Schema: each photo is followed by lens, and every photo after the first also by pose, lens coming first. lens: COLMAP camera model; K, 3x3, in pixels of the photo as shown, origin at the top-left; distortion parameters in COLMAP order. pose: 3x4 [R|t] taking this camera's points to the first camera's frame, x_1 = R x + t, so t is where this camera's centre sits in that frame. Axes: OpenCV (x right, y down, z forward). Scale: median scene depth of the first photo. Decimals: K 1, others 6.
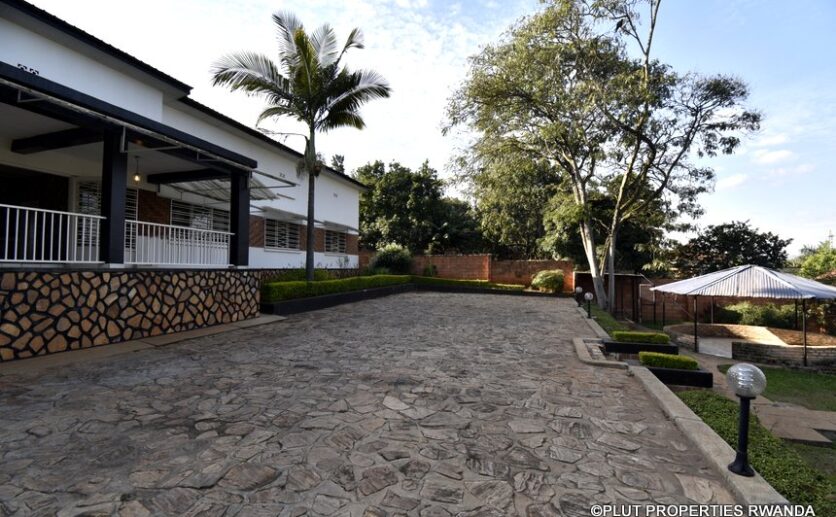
lens RADIAL K [[367.8, 0, 418.9], [0, 367.8, 261.3], [0, 0, 1]] dist [0.019097, -0.026446]
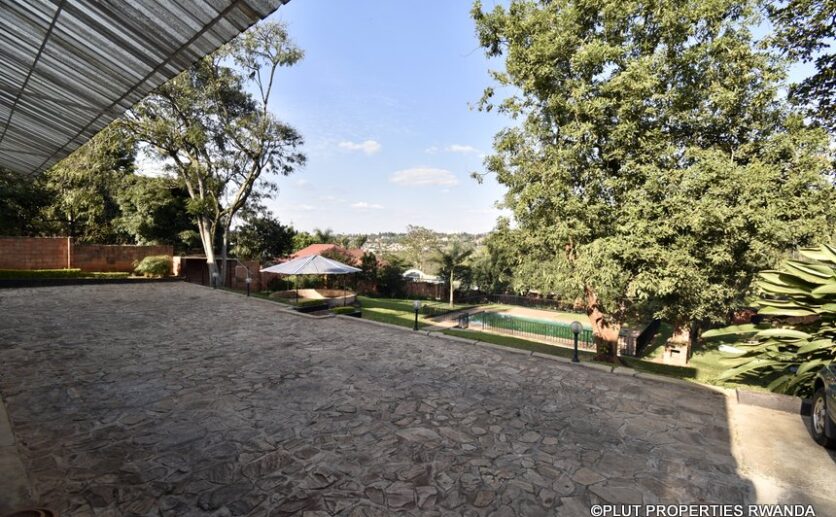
lens RADIAL K [[367.8, 0, 418.9], [0, 367.8, 261.3], [0, 0, 1]] dist [0.019097, -0.026446]
pose [[0.346639, -0.037533, 0.937247, -0.955009], [-0.036564, 0.997899, 0.053485, -0.116091], [-0.937286, -0.052810, 0.344538, -0.097856]]
